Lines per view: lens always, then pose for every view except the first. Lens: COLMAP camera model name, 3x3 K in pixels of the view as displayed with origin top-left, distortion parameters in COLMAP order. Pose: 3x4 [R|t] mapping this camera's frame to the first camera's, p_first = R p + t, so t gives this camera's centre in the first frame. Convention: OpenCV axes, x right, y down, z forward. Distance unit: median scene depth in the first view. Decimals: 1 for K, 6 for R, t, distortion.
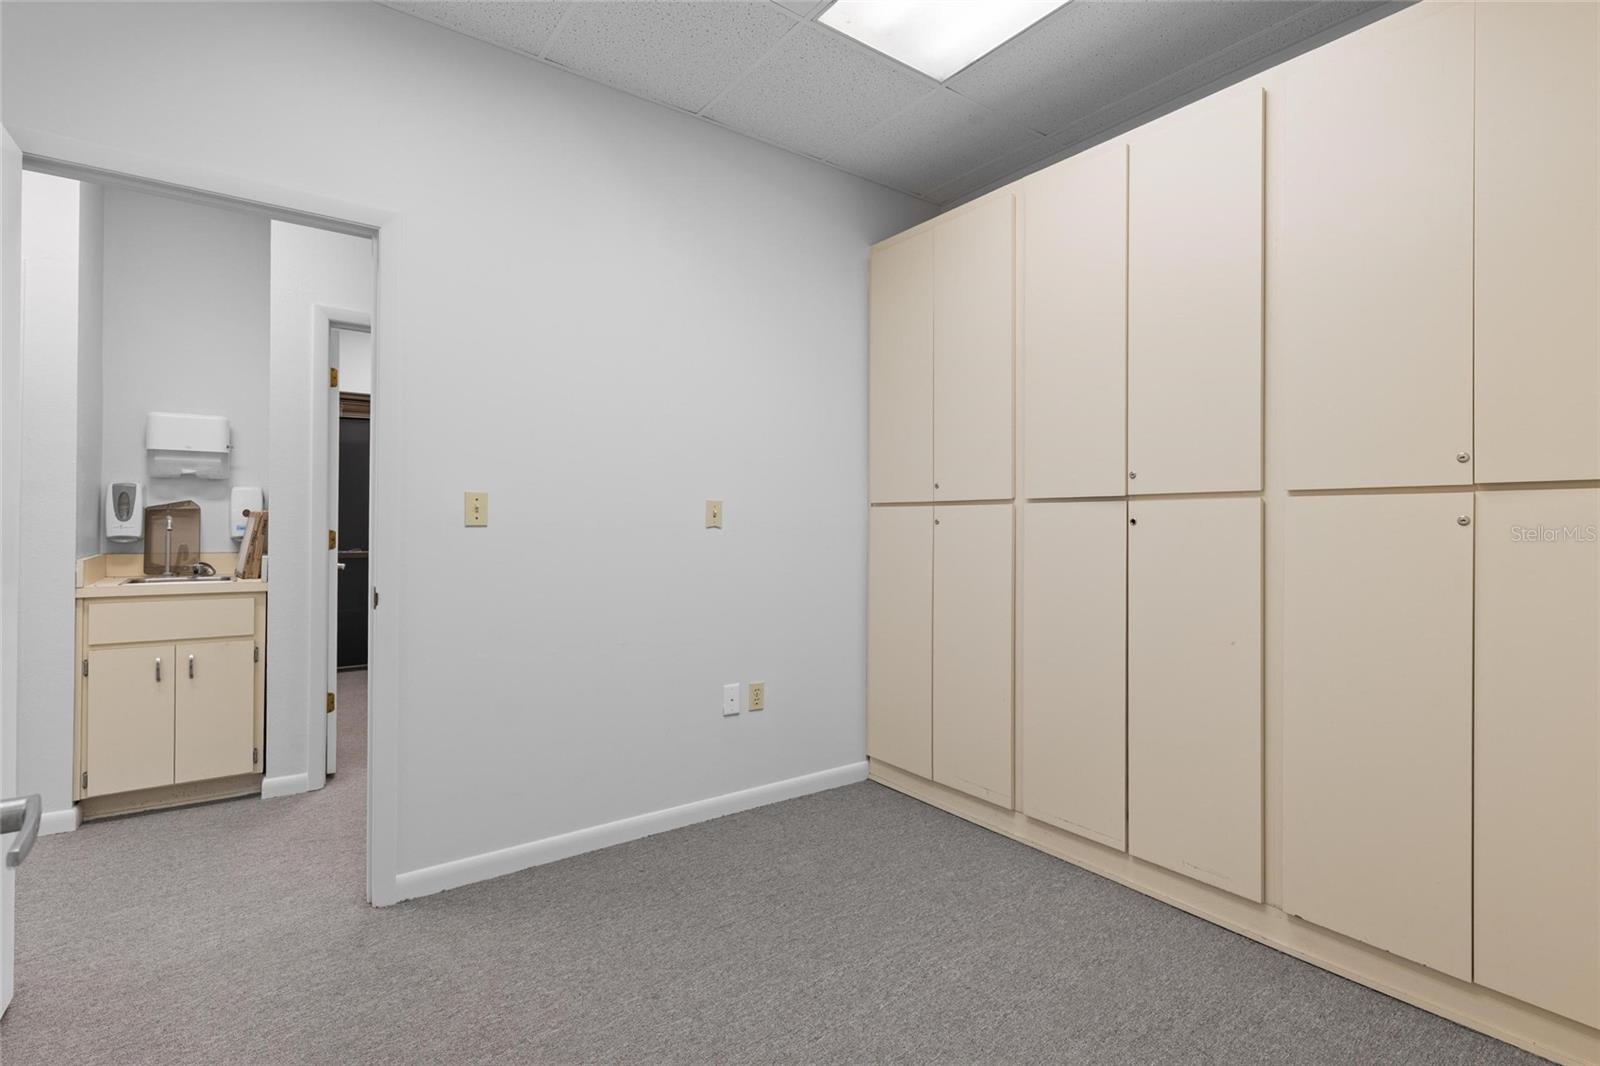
lens RADIAL K [[749.7, 0, 795.7], [0, 749.7, 533.5], [0, 0, 1]] dist [0.000683, -0.000218]
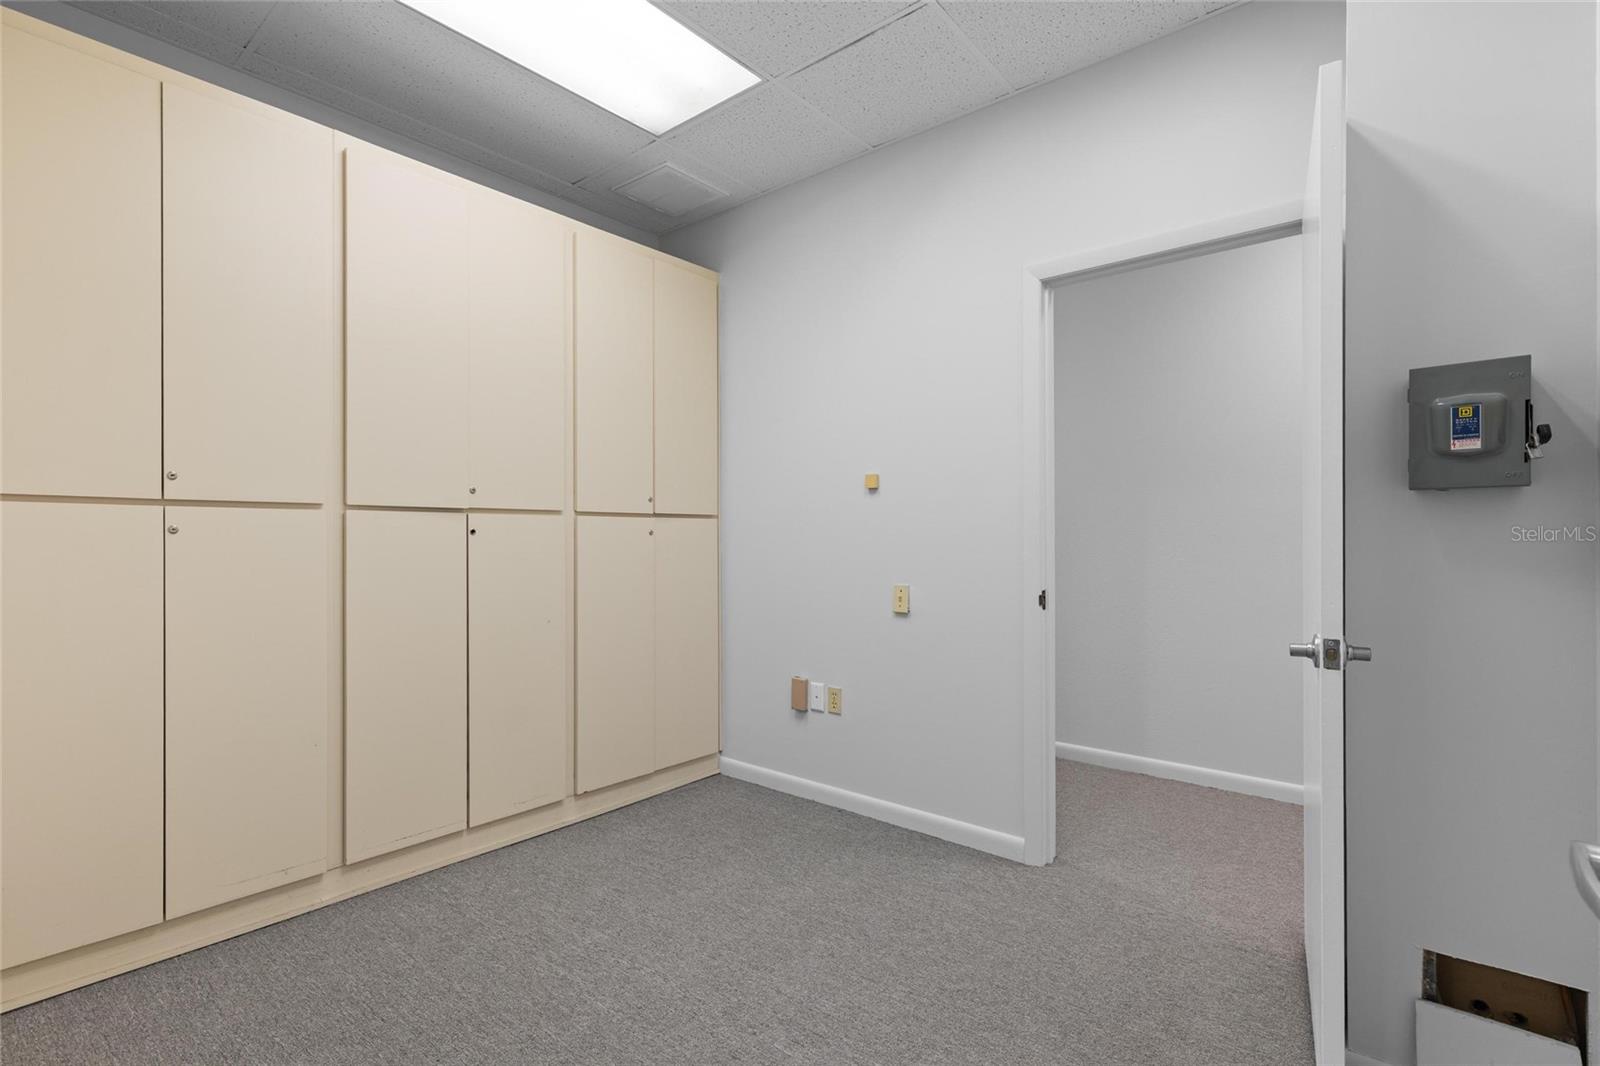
lens RADIAL K [[749.7, 0, 795.7], [0, 749.7, 533.5], [0, 0, 1]] dist [0.000683, -0.000218]
pose [[-0.238894, 0.003453, 0.971039, -0.818074], [0.014496, 0.999895, 0.000011, -0.006264], [-0.970937, 0.014078, -0.238919, 0.846834]]
